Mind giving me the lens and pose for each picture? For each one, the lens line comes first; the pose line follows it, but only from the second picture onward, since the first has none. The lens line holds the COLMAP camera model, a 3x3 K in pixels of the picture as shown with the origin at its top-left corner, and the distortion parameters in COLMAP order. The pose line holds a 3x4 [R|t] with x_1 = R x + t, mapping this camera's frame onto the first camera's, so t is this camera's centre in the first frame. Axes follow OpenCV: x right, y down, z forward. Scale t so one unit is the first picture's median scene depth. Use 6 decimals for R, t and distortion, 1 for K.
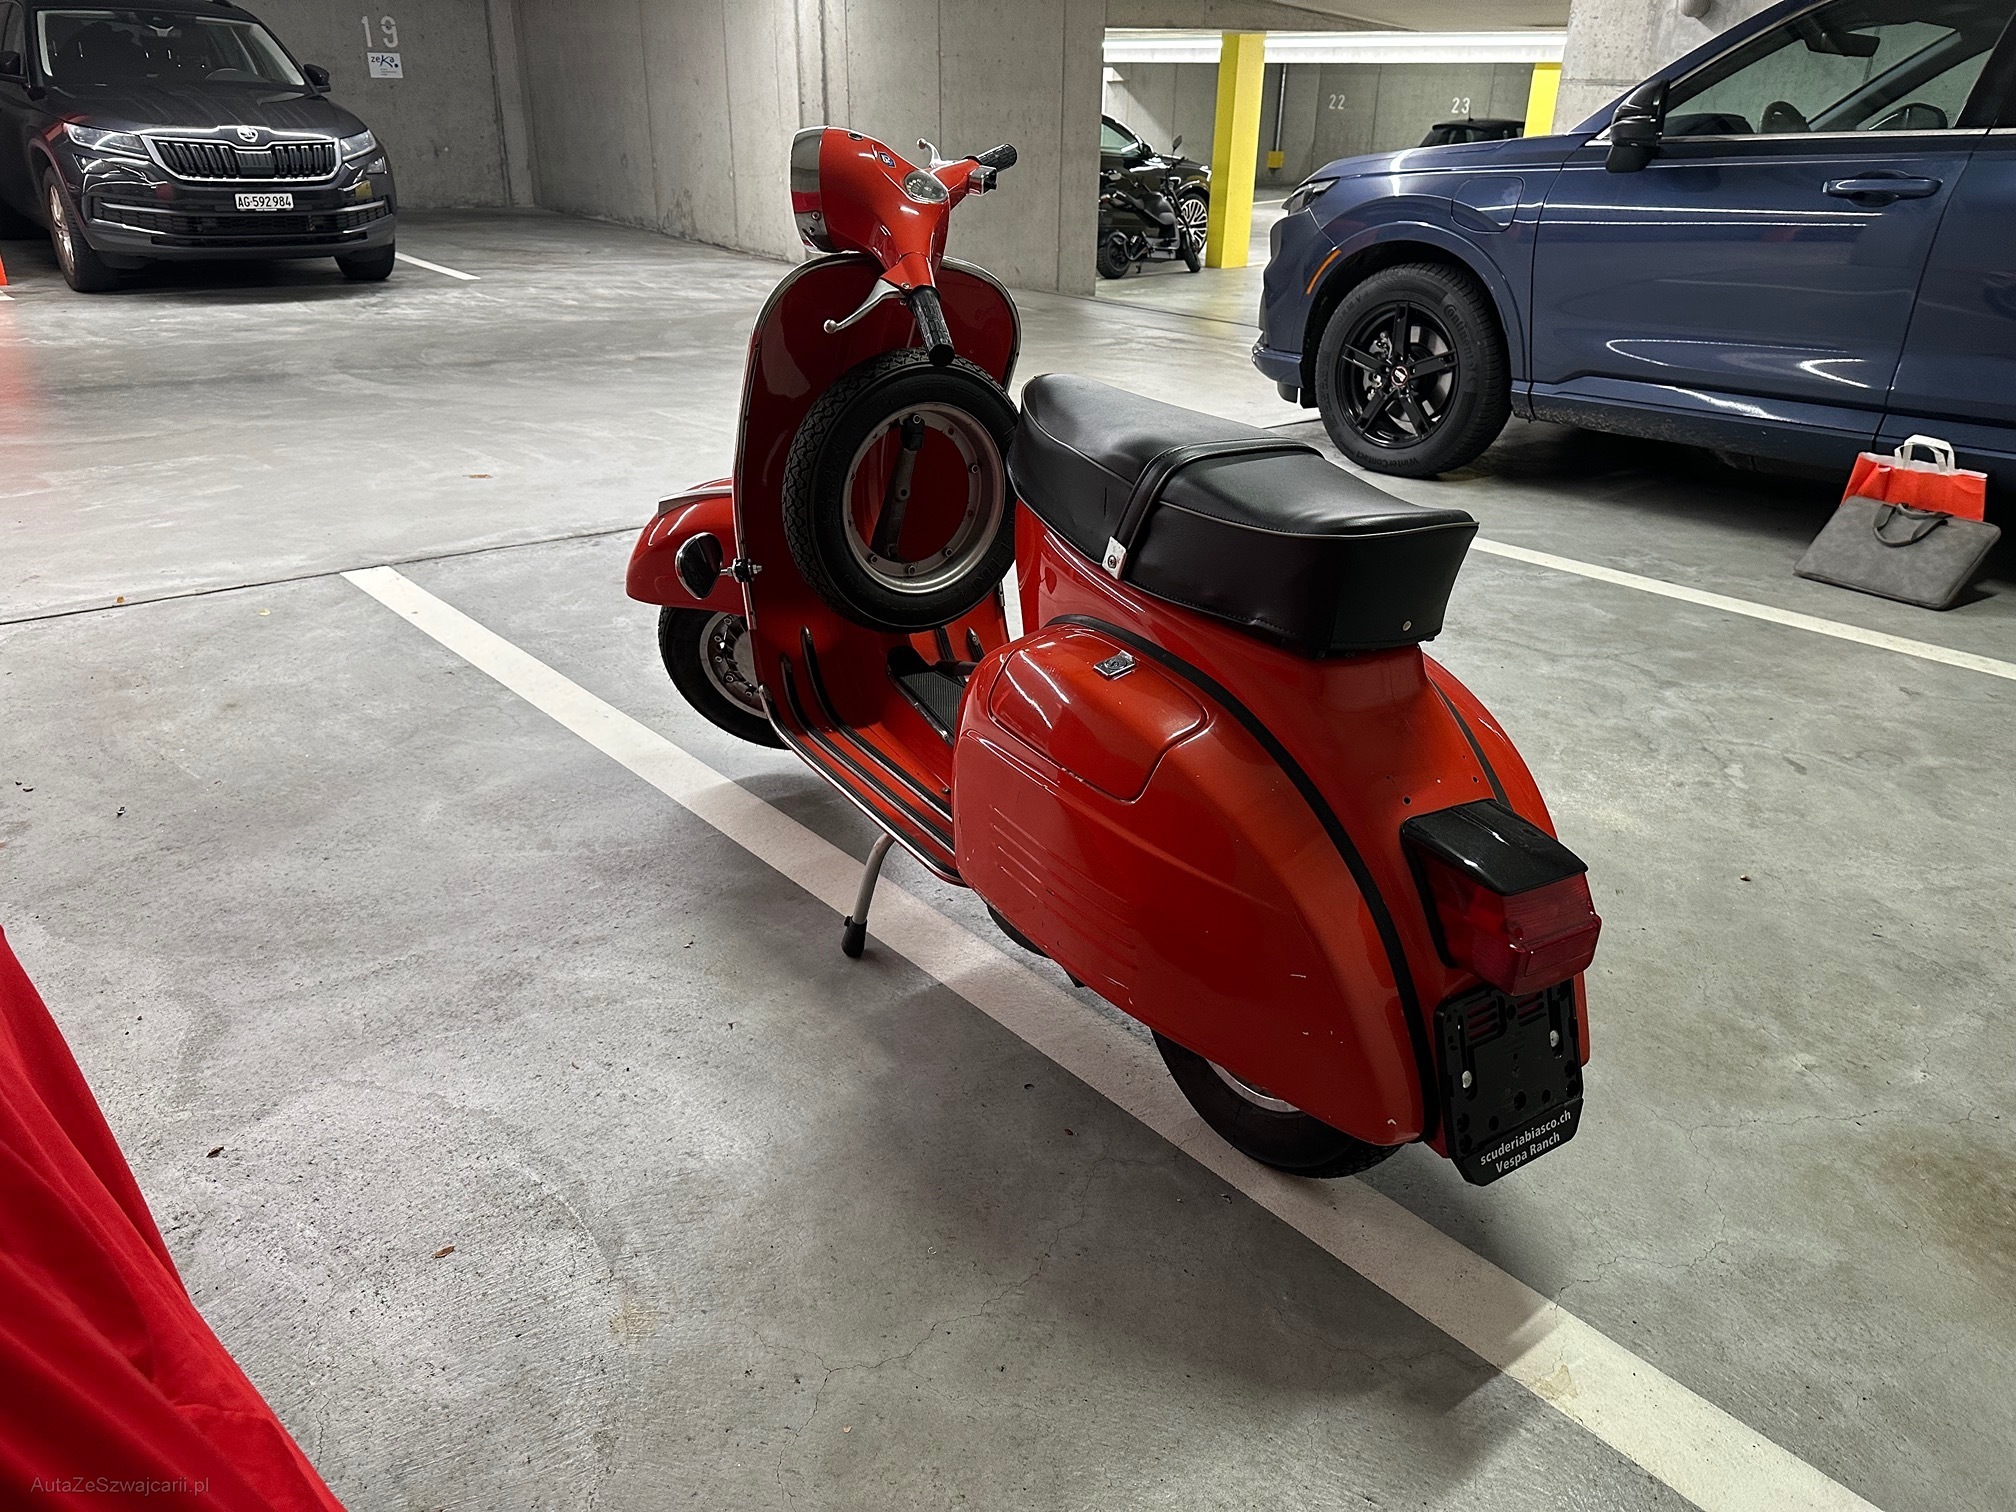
lens RADIAL K [[1429.9, 0, 998.8], [0, 1429.9, 749.8], [0, 0, 1]] dist [0.017536, -0.019188]
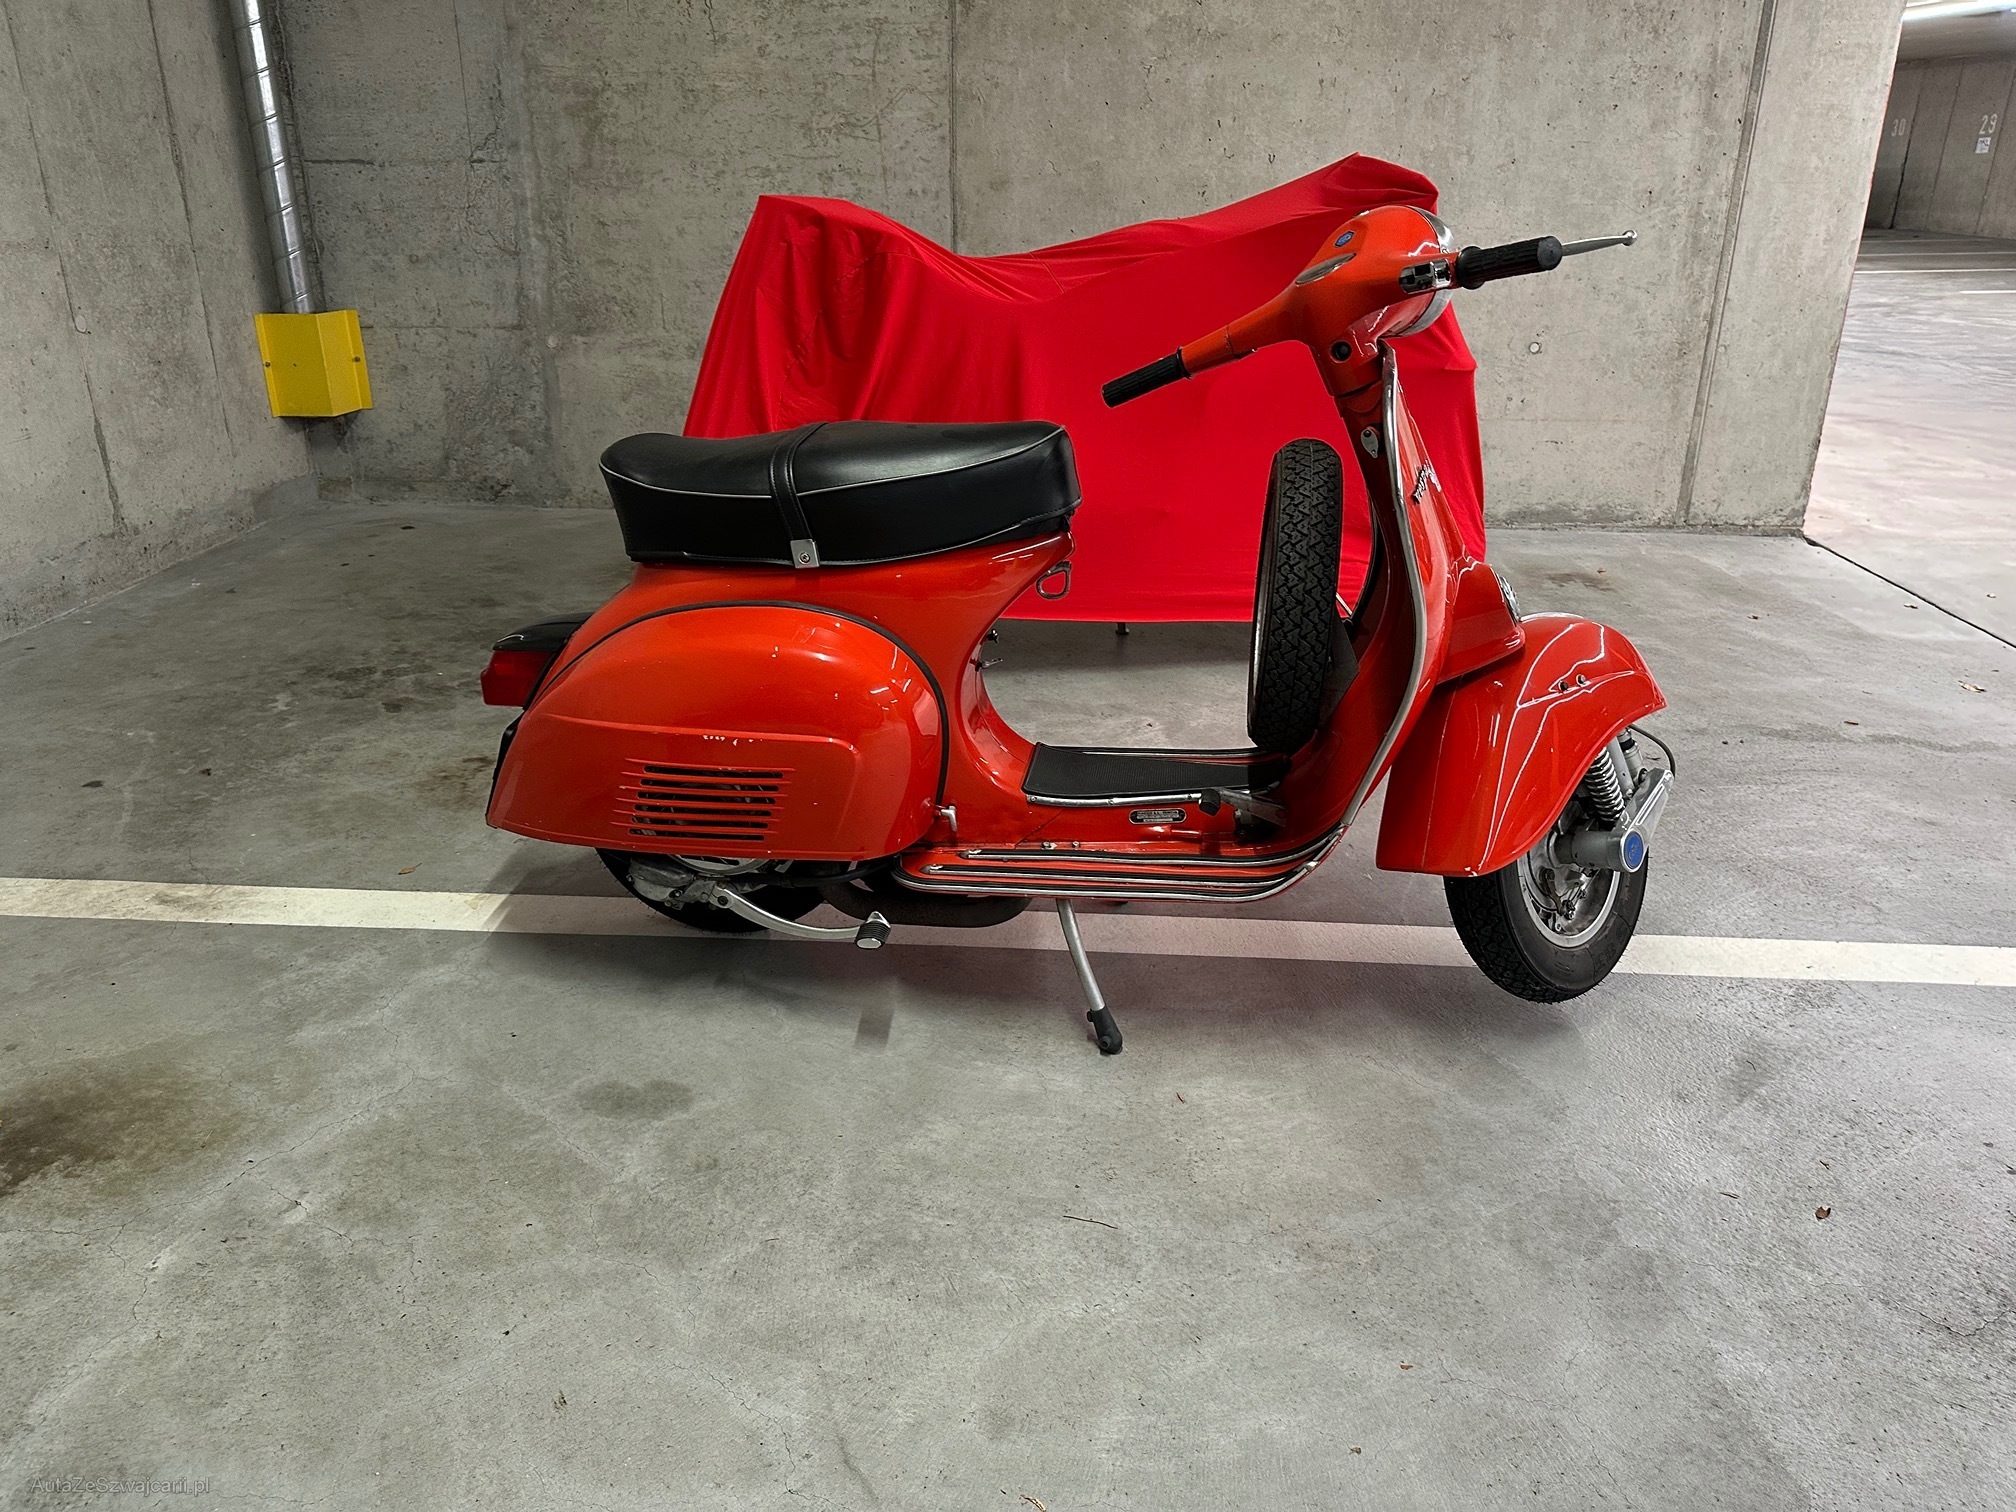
lens RADIAL K [[1448.9, 0, 999.7], [0, 1448.9, 757.9], [0, 0, 1]] dist [0.024042, -0.025709]
pose [[-0.677803, 0.243144, -0.693876, 0.407173], [-0.324255, 0.748149, 0.578906, -0.321520], [0.659880, 0.617377, -0.428257, 0.741161]]
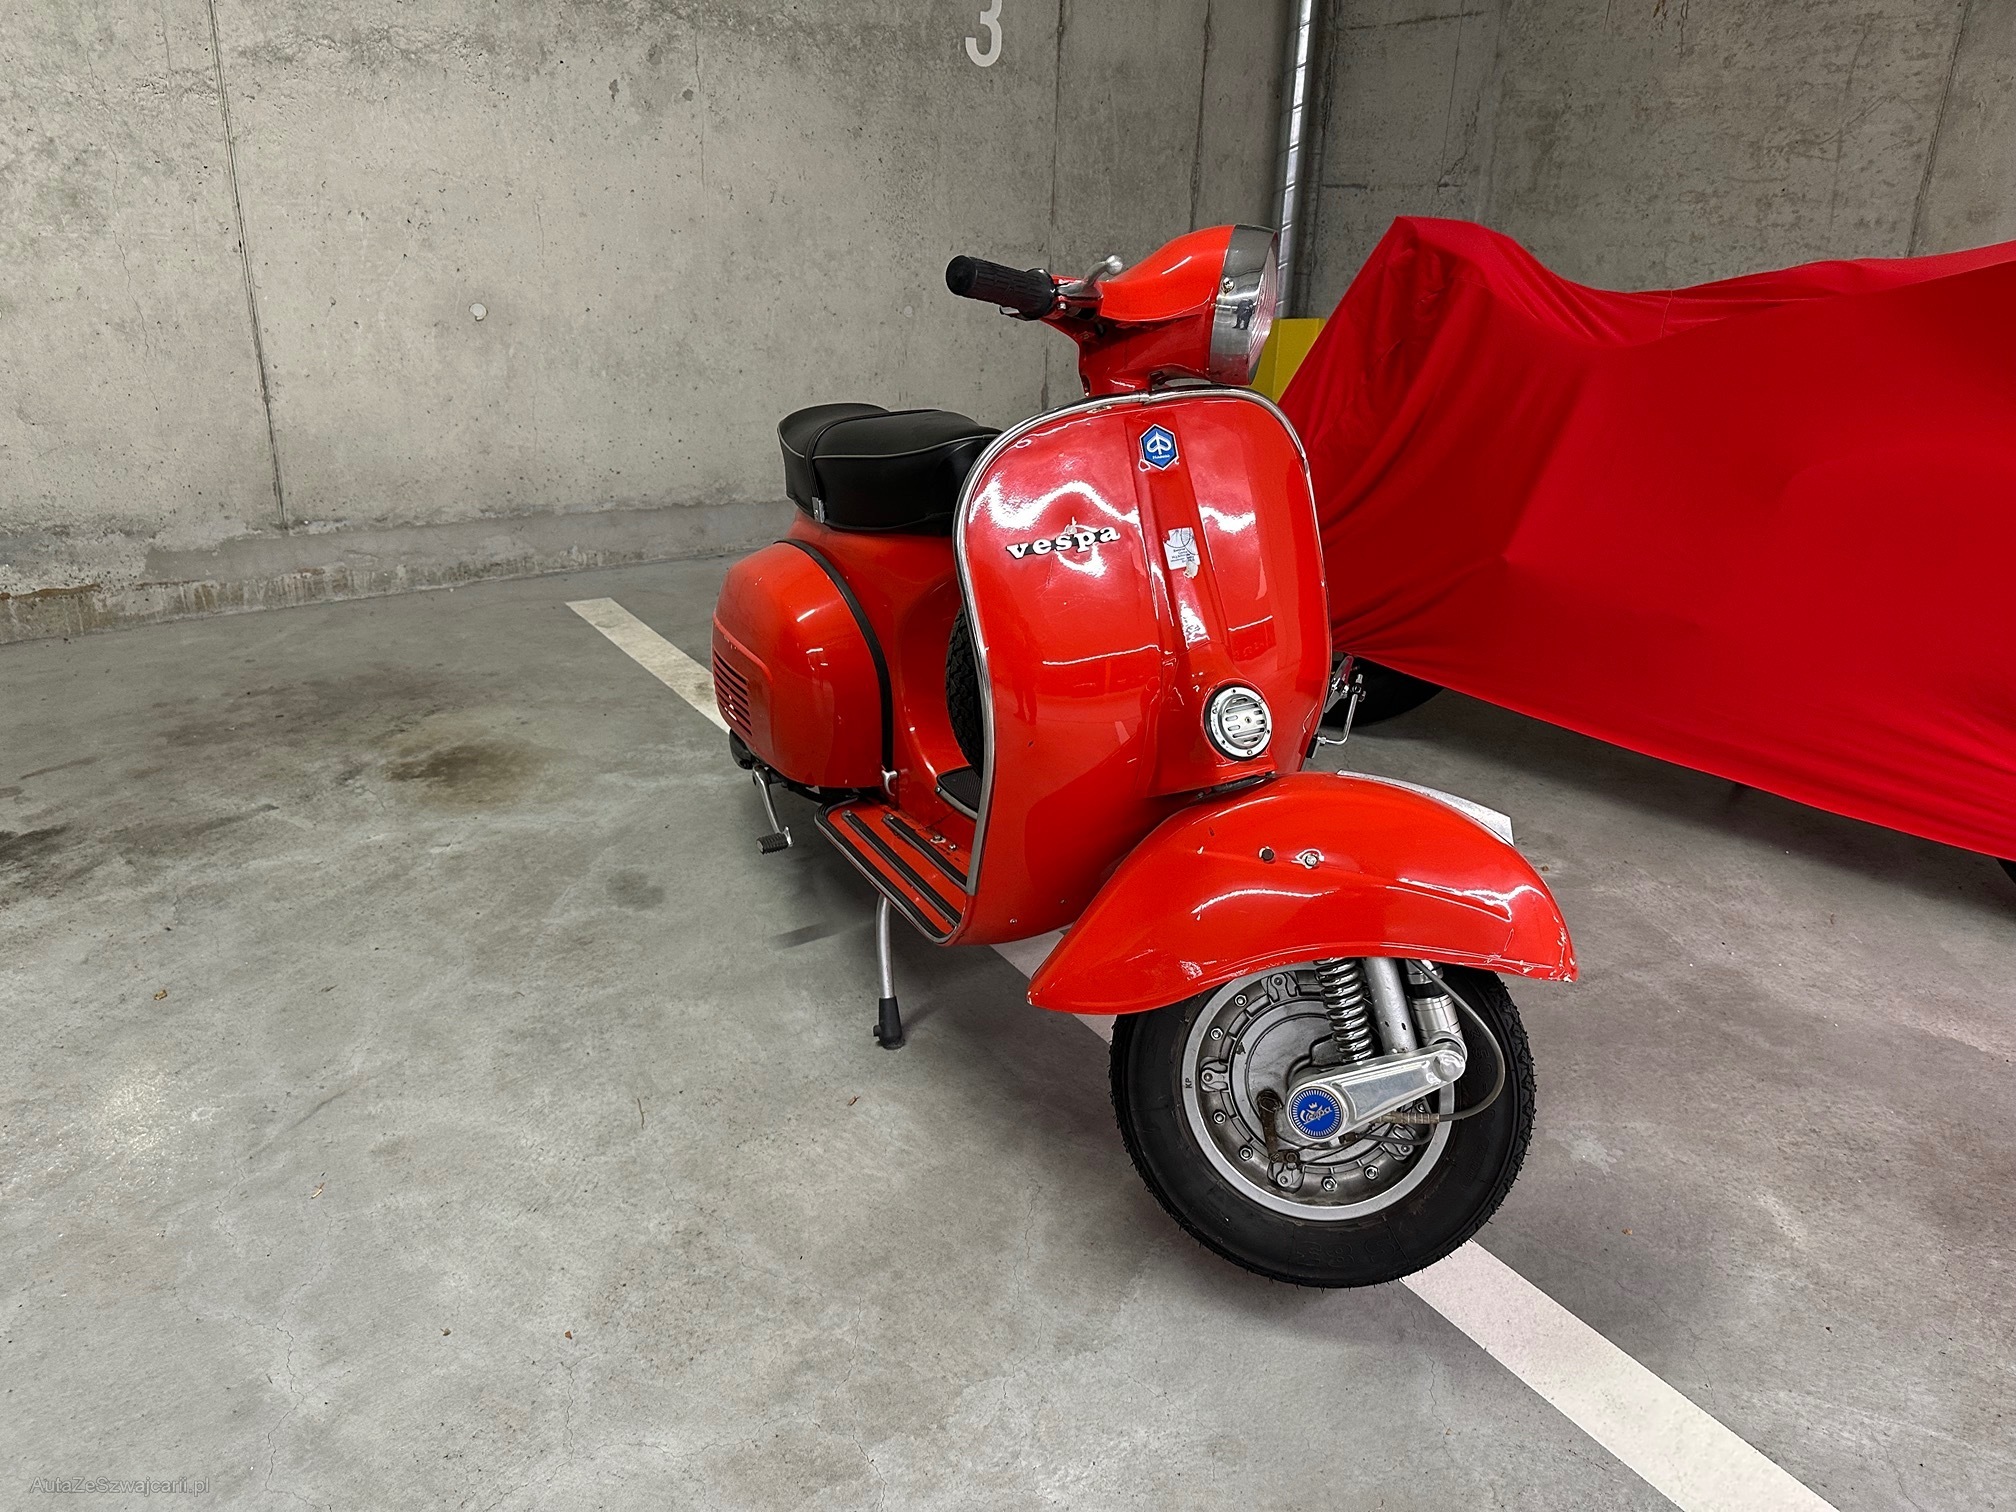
lens RADIAL K [[1429.9, 0, 998.8], [0, 1429.9, 749.8], [0, 0, 1]] dist [0.017536, -0.019188]
pose [[-0.988585, -0.092318, 0.119071, -0.059875], [0.020834, 0.698940, 0.714876, -0.405888], [-0.149219, 0.709197, -0.689038, 0.891638]]
